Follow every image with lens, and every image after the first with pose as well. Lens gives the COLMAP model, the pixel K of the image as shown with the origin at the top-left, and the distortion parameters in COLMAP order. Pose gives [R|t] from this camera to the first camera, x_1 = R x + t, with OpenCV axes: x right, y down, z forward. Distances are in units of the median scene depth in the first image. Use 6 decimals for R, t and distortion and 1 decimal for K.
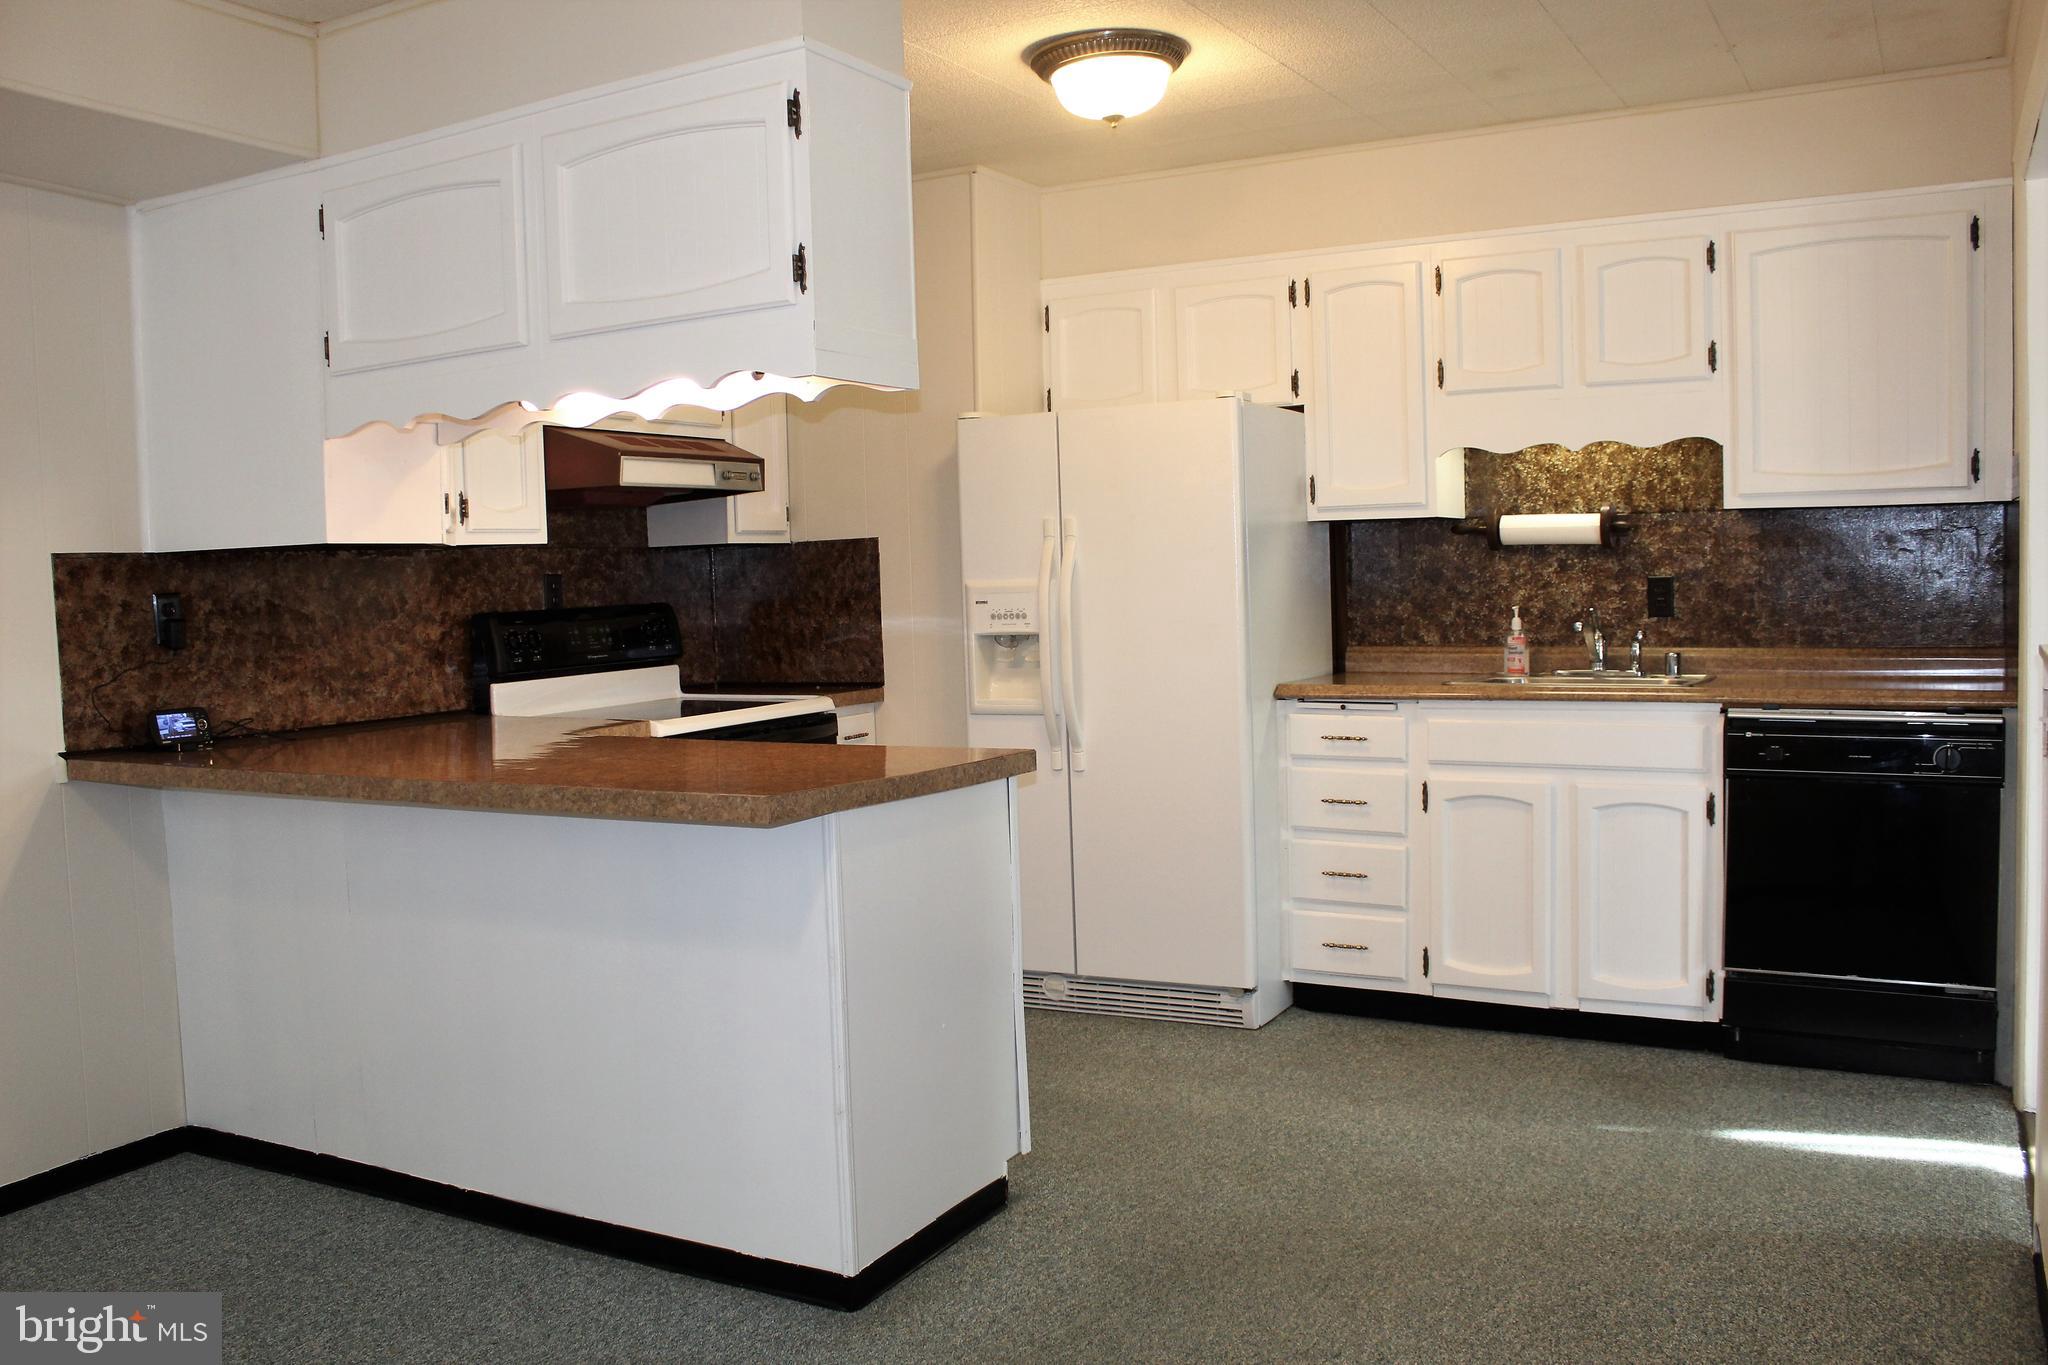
lens RADIAL K [[1697.5, 0, 1024.0], [0, 1697.5, 682.5], [0, 0, 1]] dist [-0.157727, 0.125393]
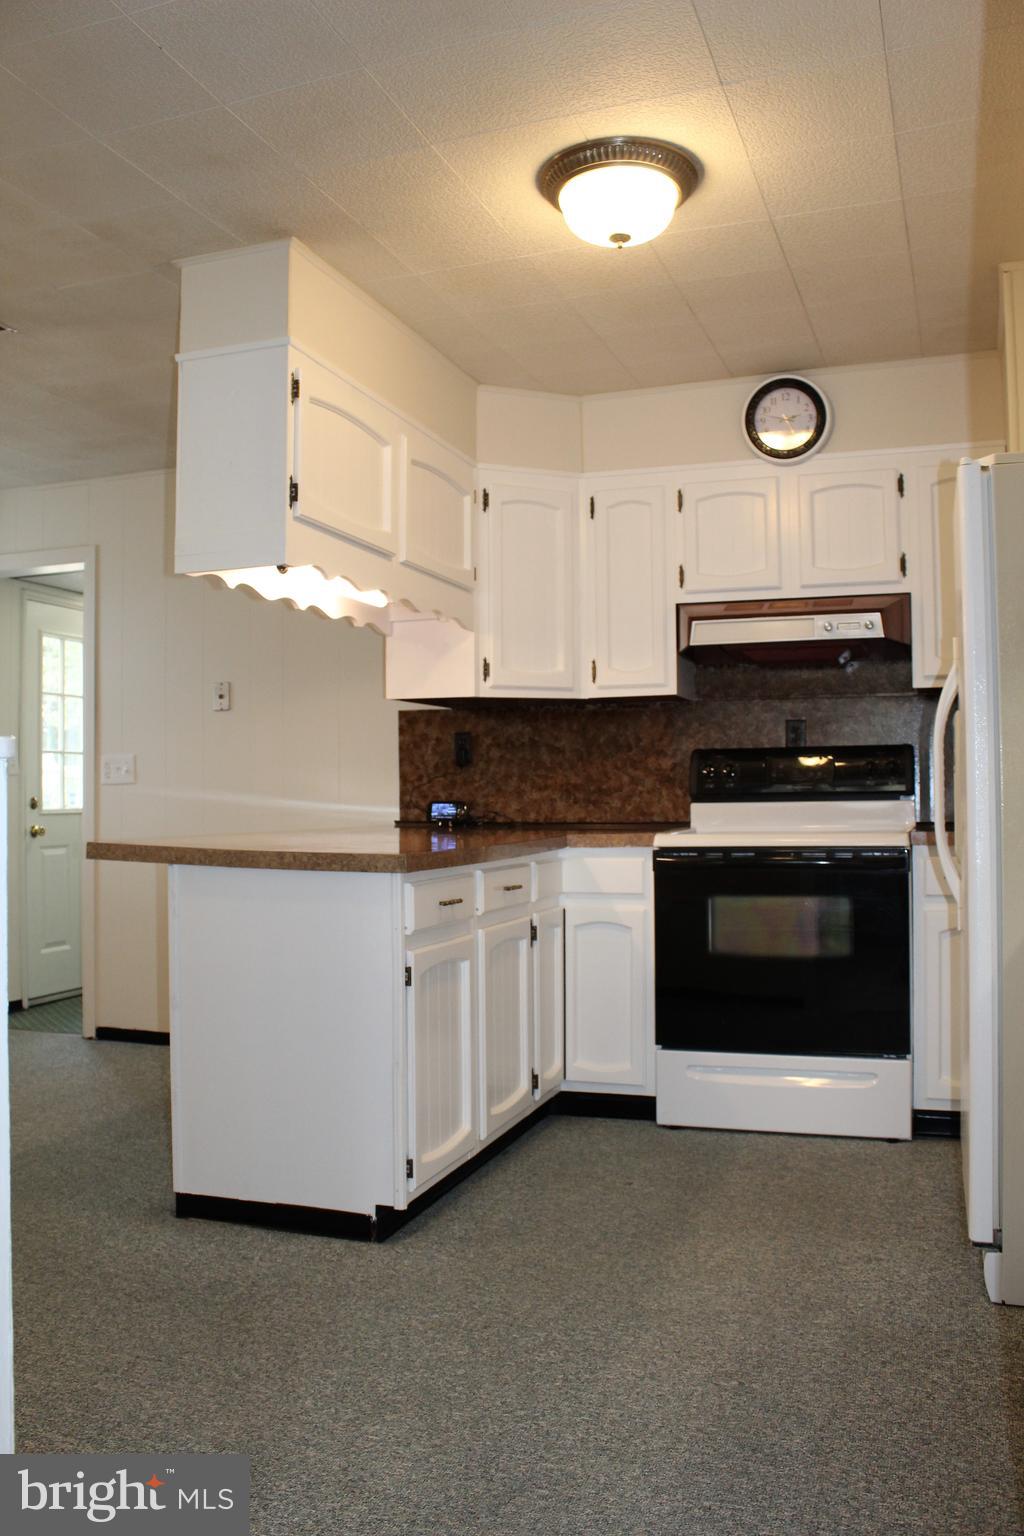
lens RADIAL K [[1273.1, 0, 512.0], [0, 1273.1, 768.0], [0, 0, 1]] dist [-0.157727, 0.125393]
pose [[0.166602, 0.008027, -0.985992, 0.726804], [-0.062435, 0.998046, -0.002424, -0.017496], [0.984045, 0.061964, 0.166778, 0.788565]]
